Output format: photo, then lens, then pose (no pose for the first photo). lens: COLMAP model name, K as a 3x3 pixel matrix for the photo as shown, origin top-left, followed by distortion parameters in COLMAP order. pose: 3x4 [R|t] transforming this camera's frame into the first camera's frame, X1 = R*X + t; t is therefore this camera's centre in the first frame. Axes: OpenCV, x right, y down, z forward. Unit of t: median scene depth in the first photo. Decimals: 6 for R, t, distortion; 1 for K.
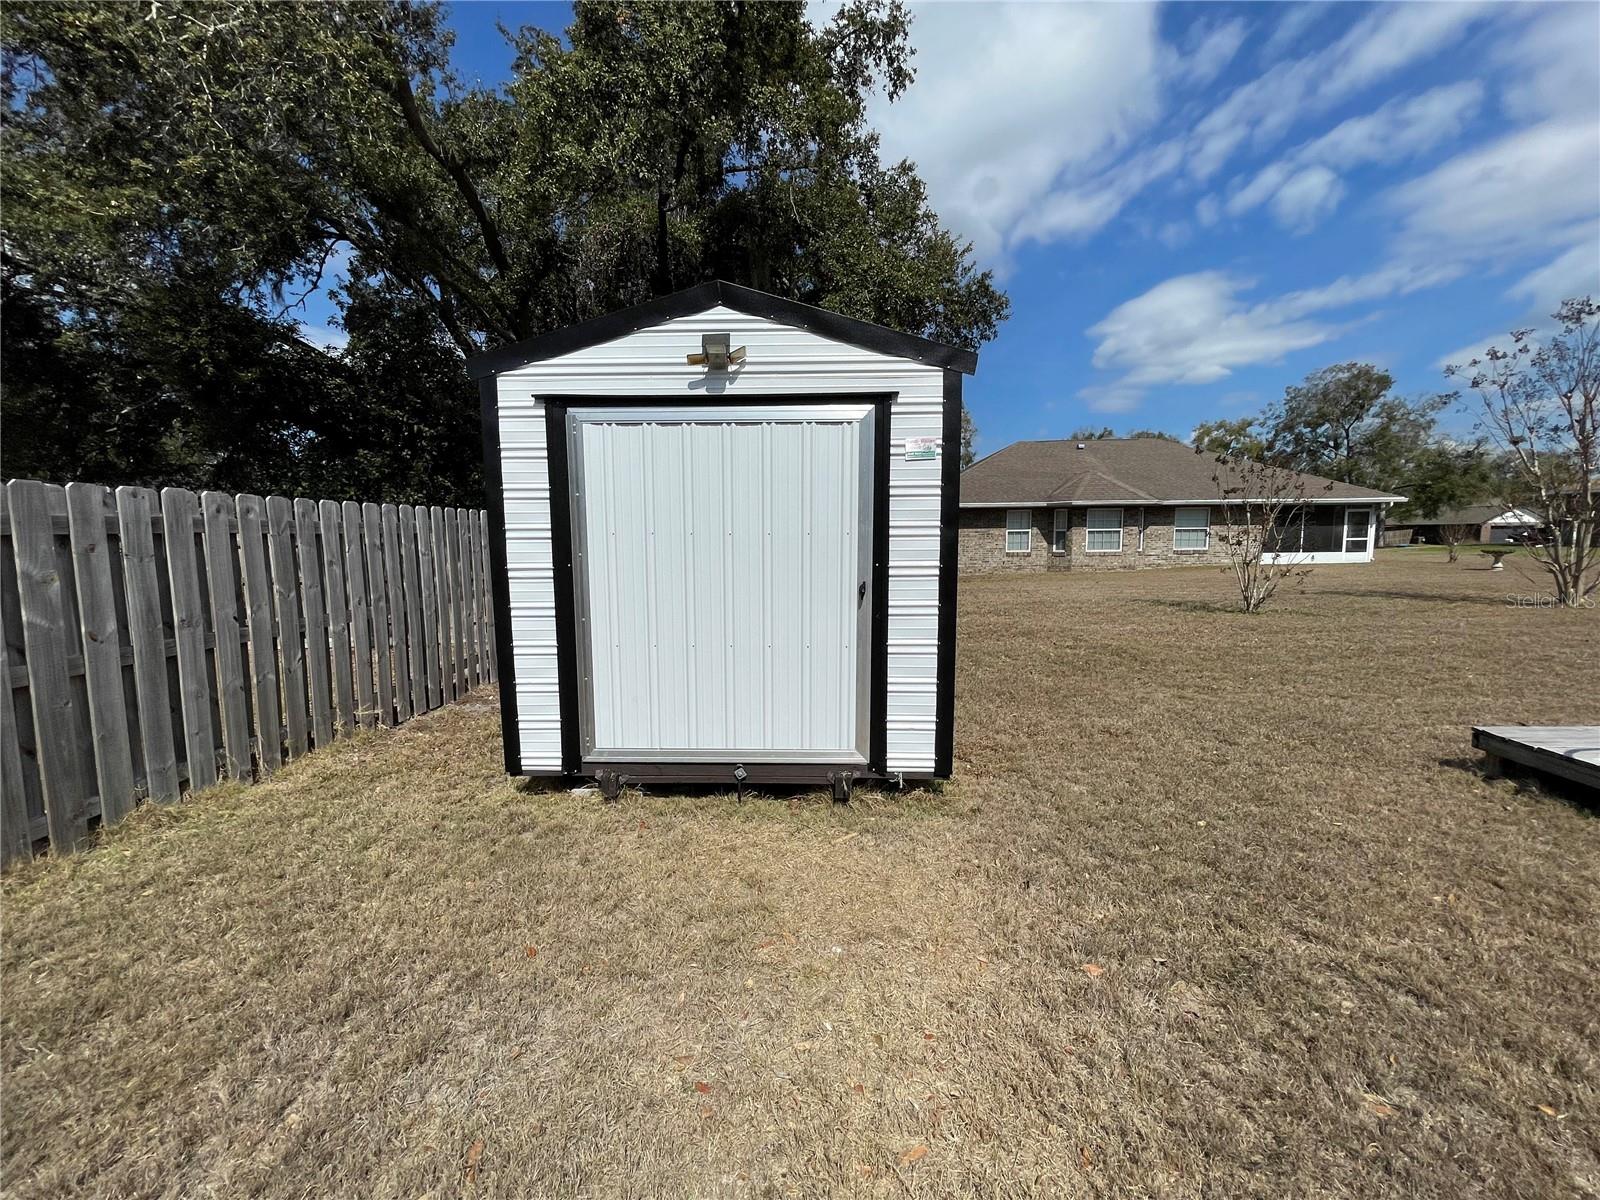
lens RADIAL K [[637.3, 0, 799.0], [0, 637.3, 599.4], [0, 0, 1]] dist [0.000553, 0.000134]
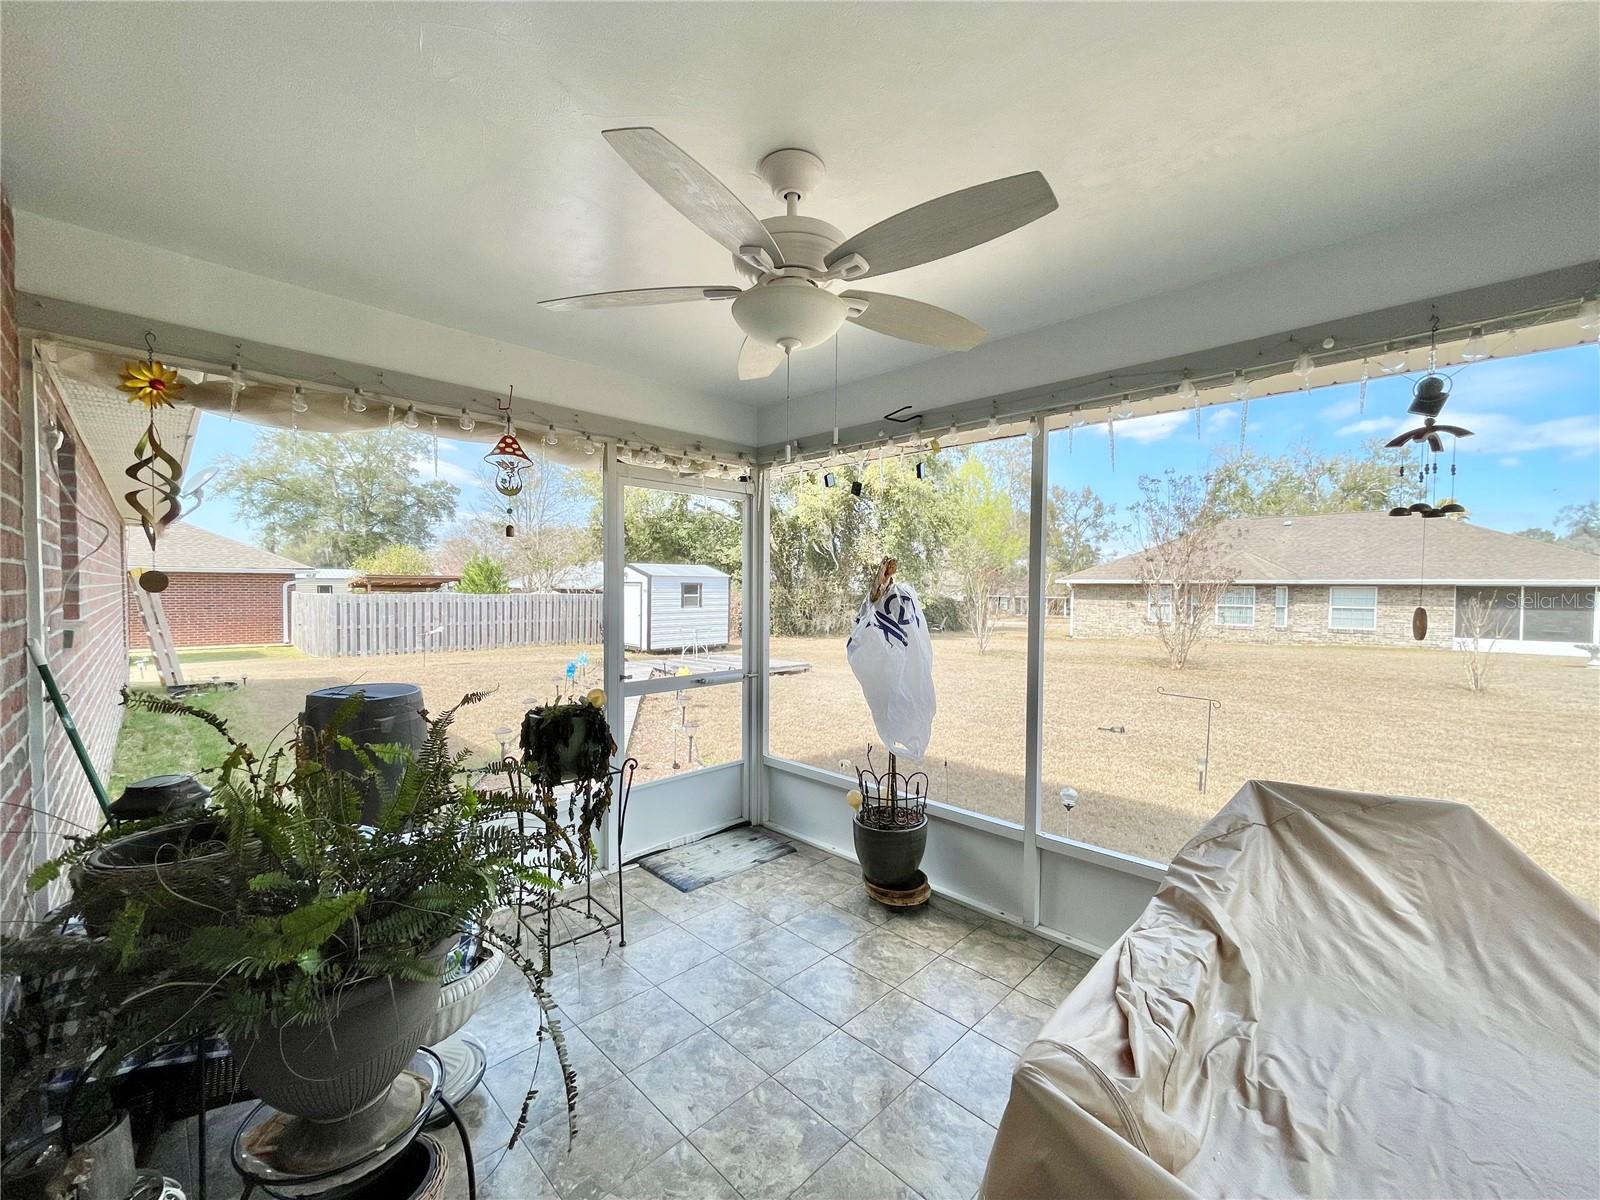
lens RADIAL K [[637.3, 0, 800.2], [0, 637.3, 600.3], [0, 0, 1]] dist [0.000553, 0.000134]
pose [[0.707636, 0.031772, -0.705862, 0.707149], [-0.088836, 0.995062, -0.044270, -0.003920], [0.700970, 0.094033, 0.706964, -0.282824]]
